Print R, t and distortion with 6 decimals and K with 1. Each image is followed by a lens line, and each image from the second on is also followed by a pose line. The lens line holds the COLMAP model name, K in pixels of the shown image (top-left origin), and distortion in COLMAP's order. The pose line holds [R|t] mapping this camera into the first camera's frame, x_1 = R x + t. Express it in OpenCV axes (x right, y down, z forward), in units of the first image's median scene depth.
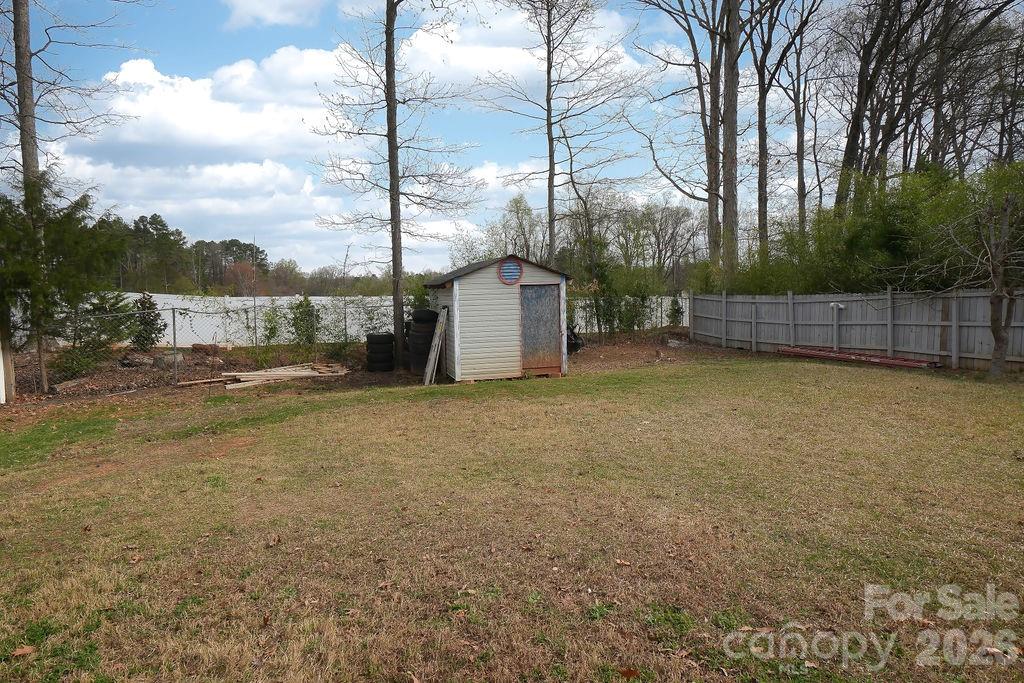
lens RADIAL K [[572.7, 0, 496.5], [0, 572.7, 340.0], [0, 0, 1]] dist [-0.001432, 0.000432]
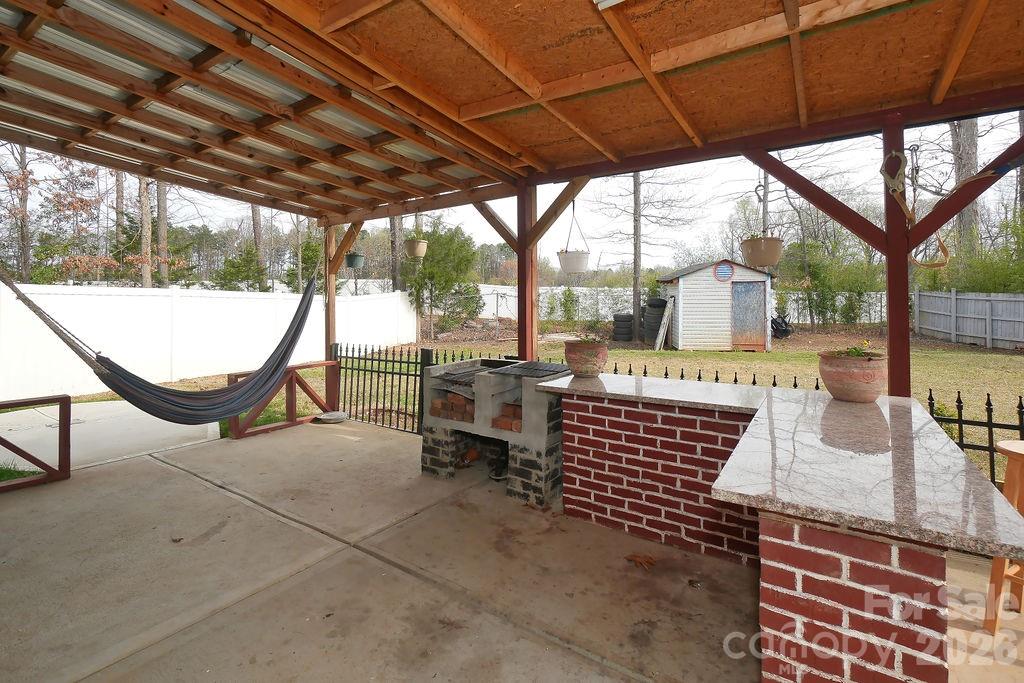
lens RADIAL K [[458.8, 0, 511.5], [0, 458.8, 299.5], [0, 0, 1]] dist [0.000996, 0.000327]
pose [[0.910970, 0.027517, -0.411554, 0.011709], [-0.047875, 0.998082, -0.039237, 0.009859], [0.409685, 0.055447, 0.910540, -0.146802]]
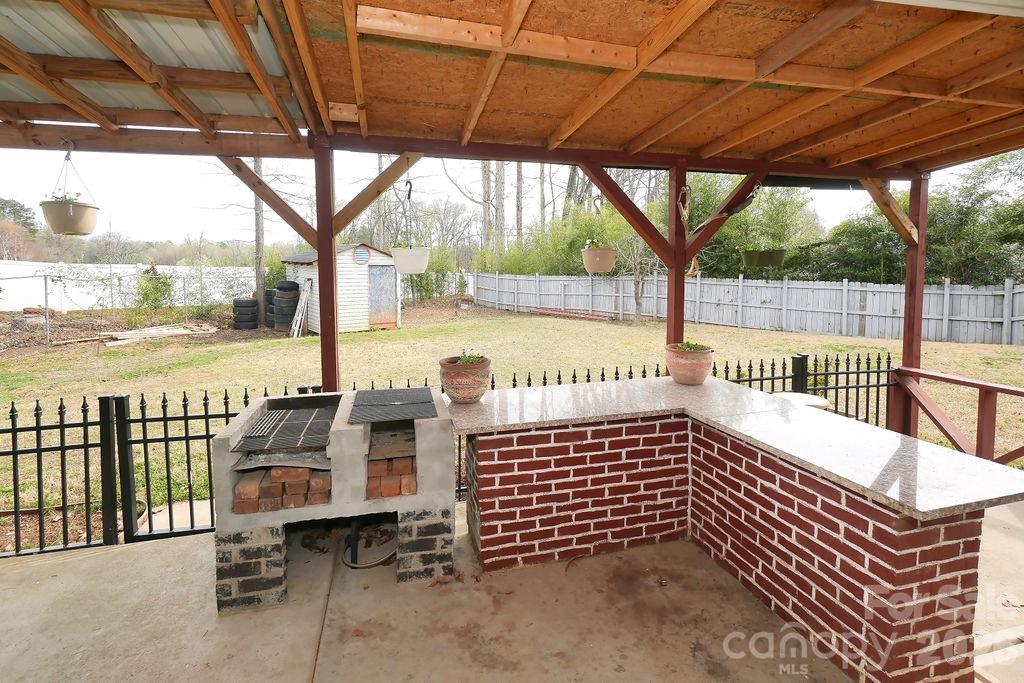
lens RADIAL K [[449.3, 0, 500.3], [0, 449.3, 311.8], [0, 0, 1]] dist [-0.003670, -0.000038]
pose [[0.922119, -0.006498, 0.386852, -0.068206], [0.000261, 0.999869, 0.016173, 0.001201], [-0.386906, -0.014812, 0.922000, -0.115245]]
